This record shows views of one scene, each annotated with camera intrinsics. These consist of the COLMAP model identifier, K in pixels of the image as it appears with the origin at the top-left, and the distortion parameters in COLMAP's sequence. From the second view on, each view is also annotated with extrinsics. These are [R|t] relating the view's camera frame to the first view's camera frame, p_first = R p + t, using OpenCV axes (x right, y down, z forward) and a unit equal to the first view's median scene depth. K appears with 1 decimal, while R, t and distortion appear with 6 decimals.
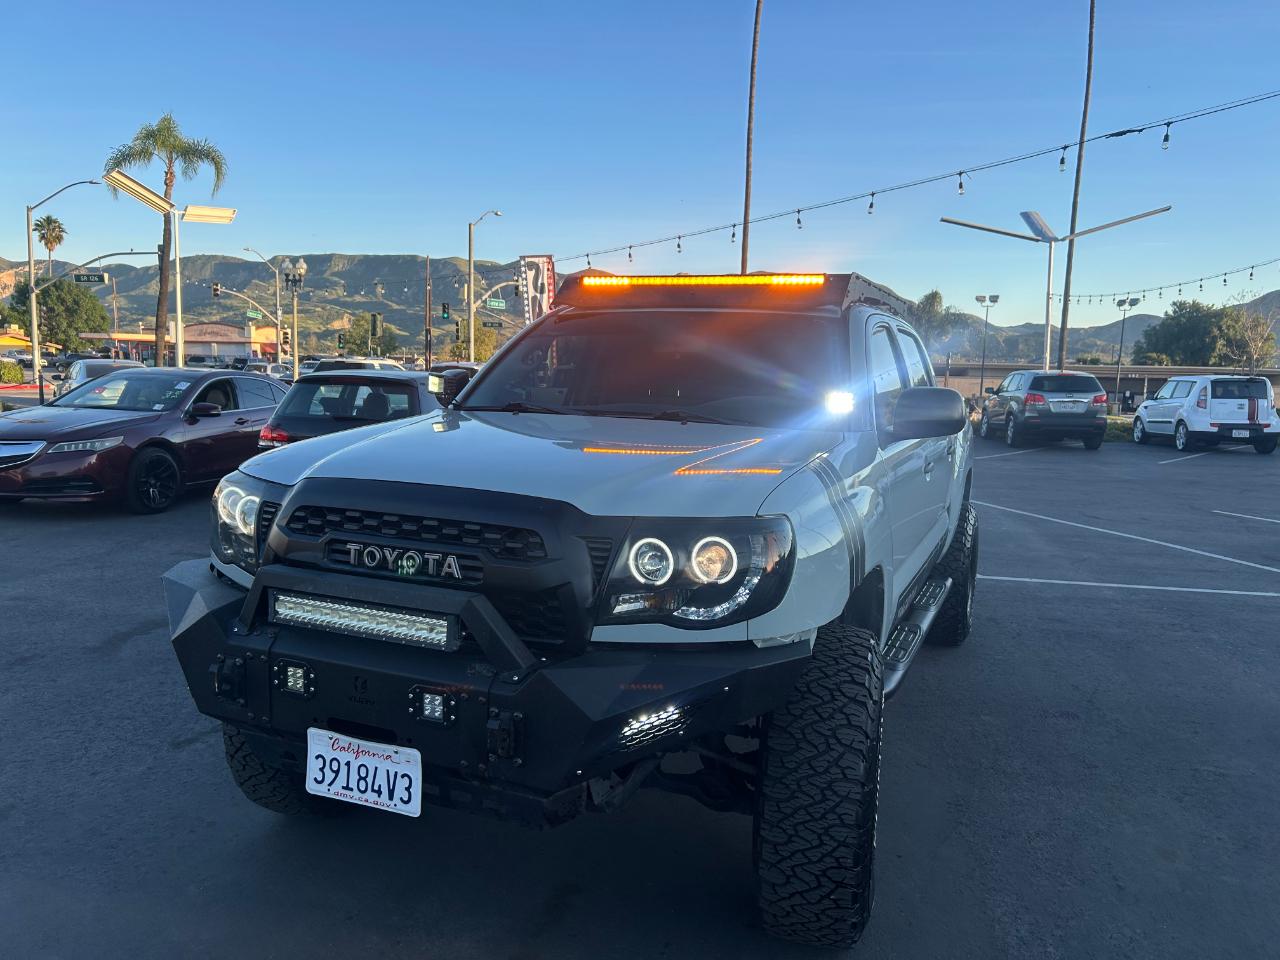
lens RADIAL K [[963.0, 0, 635.9], [0, 963.0, 488.4], [0, 0, 1]] dist [0.049636, -0.055816]
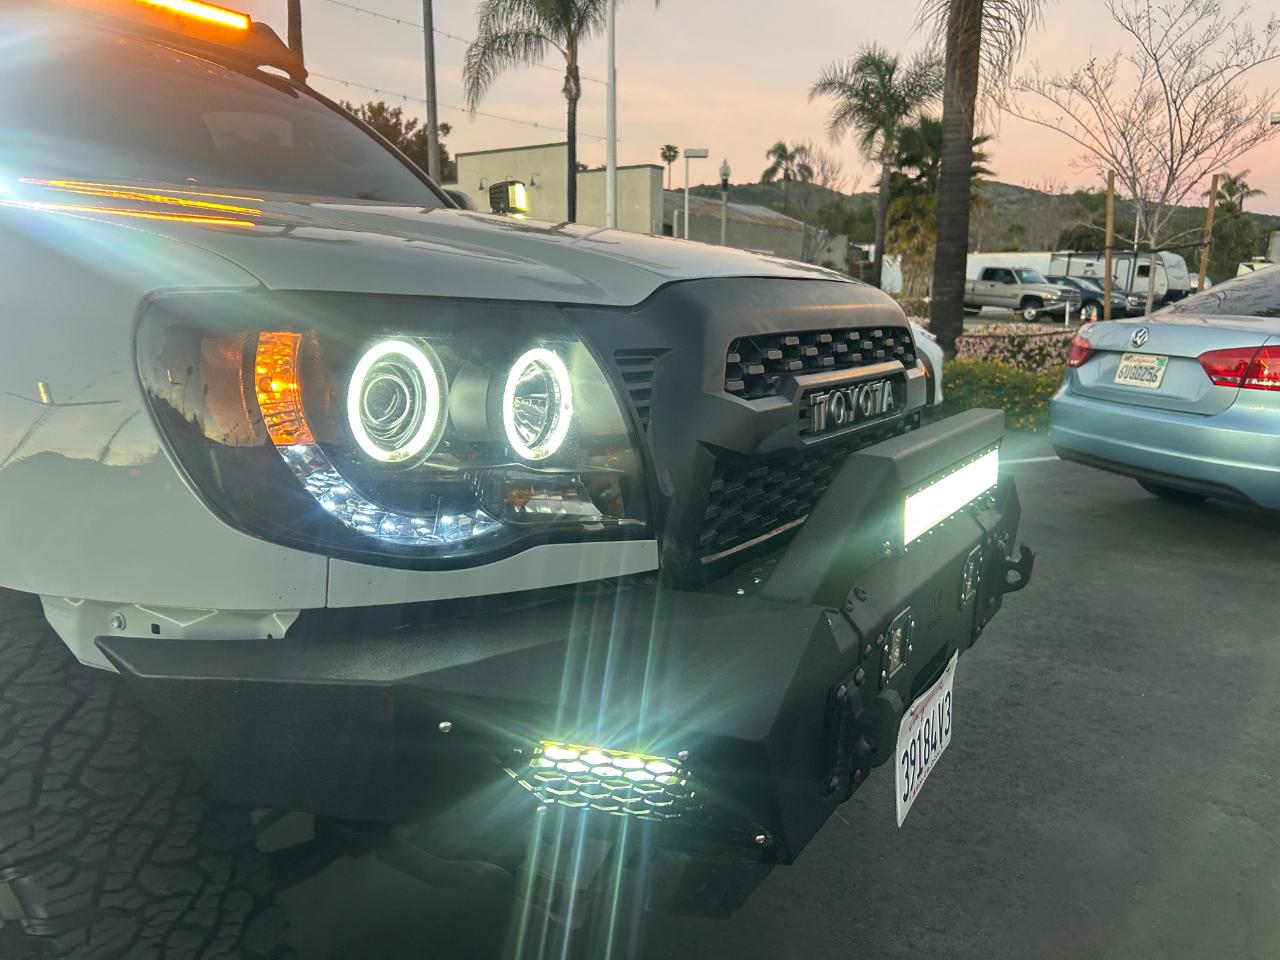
lens RADIAL K [[963.0, 0, 639.9], [0, 963.0, 478.5], [0, 0, 1]] dist [0.049636, -0.055816]
pose [[0.138254, -0.217640, 0.966188, -0.866874], [0.105171, 0.973266, 0.204185, -0.017502], [-0.984797, 0.073386, 0.157447, 1.052431]]
